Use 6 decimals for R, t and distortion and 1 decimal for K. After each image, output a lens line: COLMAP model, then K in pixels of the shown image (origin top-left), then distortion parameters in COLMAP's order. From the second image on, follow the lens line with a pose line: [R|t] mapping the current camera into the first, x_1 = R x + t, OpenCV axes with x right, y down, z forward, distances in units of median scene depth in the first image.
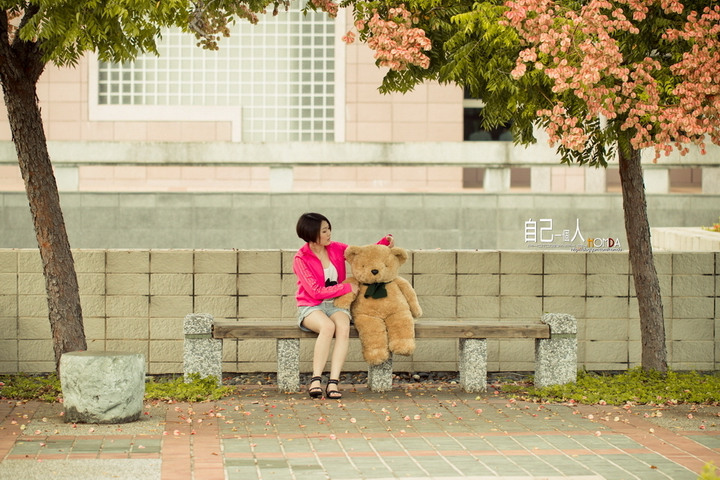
lens RADIAL K [[2680.9, 0, 360.0], [0, 2680.9, 240.0], [0, 0, 1]] dist [-0.010324, -1.392403]
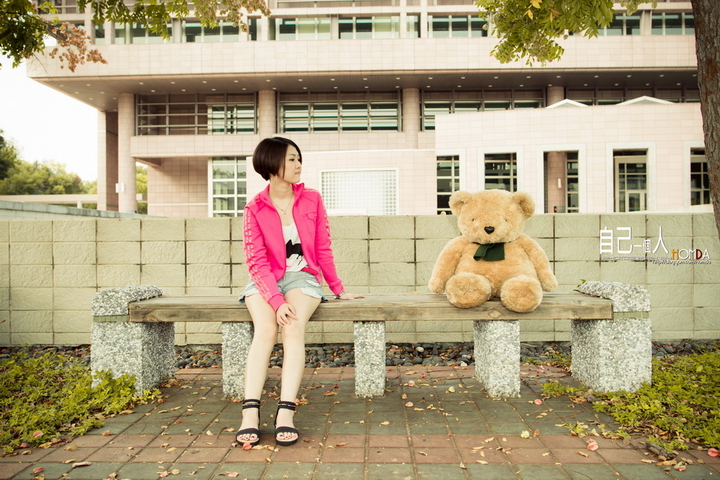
lens RADIAL K [[642.0, 0, 360.0], [0, 642.0, 240.0], [0, 0, 1]] dist [-0.042191, 0.004917]
pose [[0.996982, -0.012598, -0.076606, 0.018093], [0.010713, 0.999631, -0.024973, 0.018790], [0.076892, 0.024077, 0.996749, 0.788169]]
